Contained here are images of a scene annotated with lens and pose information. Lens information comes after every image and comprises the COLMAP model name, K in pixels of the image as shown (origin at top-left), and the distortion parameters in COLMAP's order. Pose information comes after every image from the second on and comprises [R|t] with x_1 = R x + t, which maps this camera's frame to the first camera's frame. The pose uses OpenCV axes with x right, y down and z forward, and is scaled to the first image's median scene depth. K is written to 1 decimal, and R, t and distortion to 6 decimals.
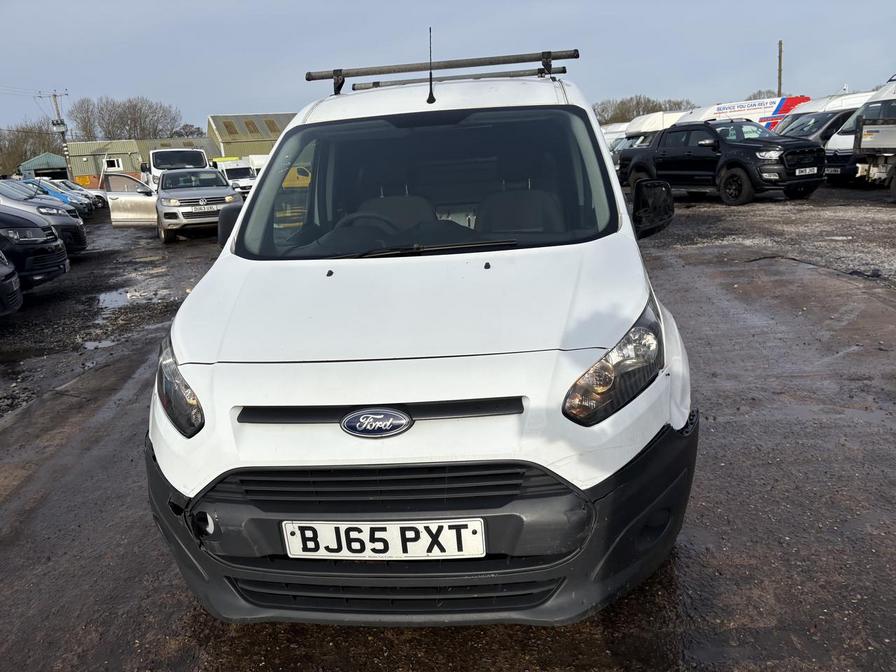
lens RADIAL K [[684.4, 0, 449.1], [0, 684.4, 337.7], [0, 0, 1]] dist [0.006709, -0.025142]
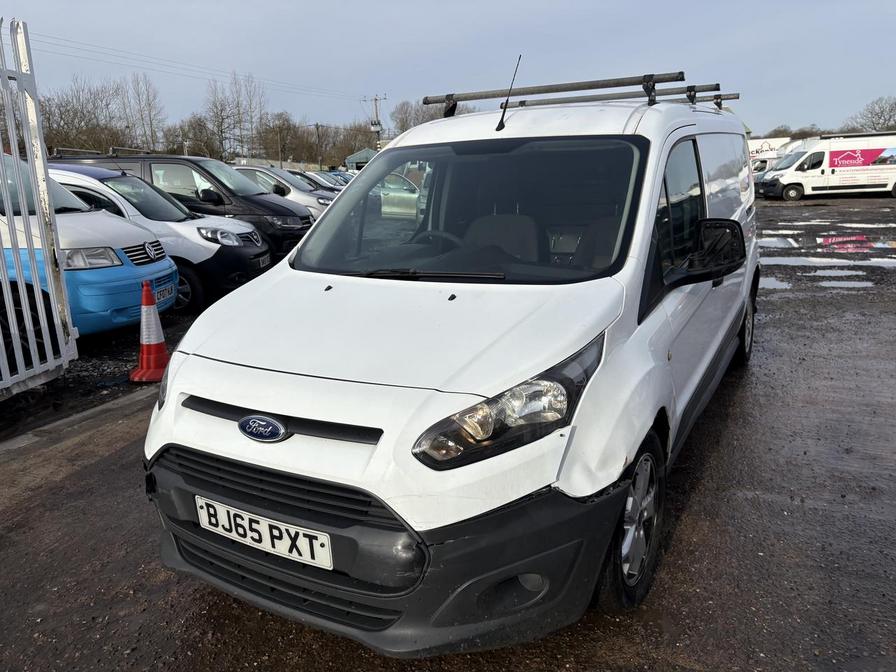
lens RADIAL K [[684.4, 0, 457.1], [0, 684.4, 335.6], [0, 0, 1]] dist [0.006709, -0.025142]
pose [[0.908520, 0.134038, -0.395760, 0.597041], [-0.134866, 0.990526, 0.025874, -0.096399], [0.395478, 0.029868, 0.917990, 0.083893]]
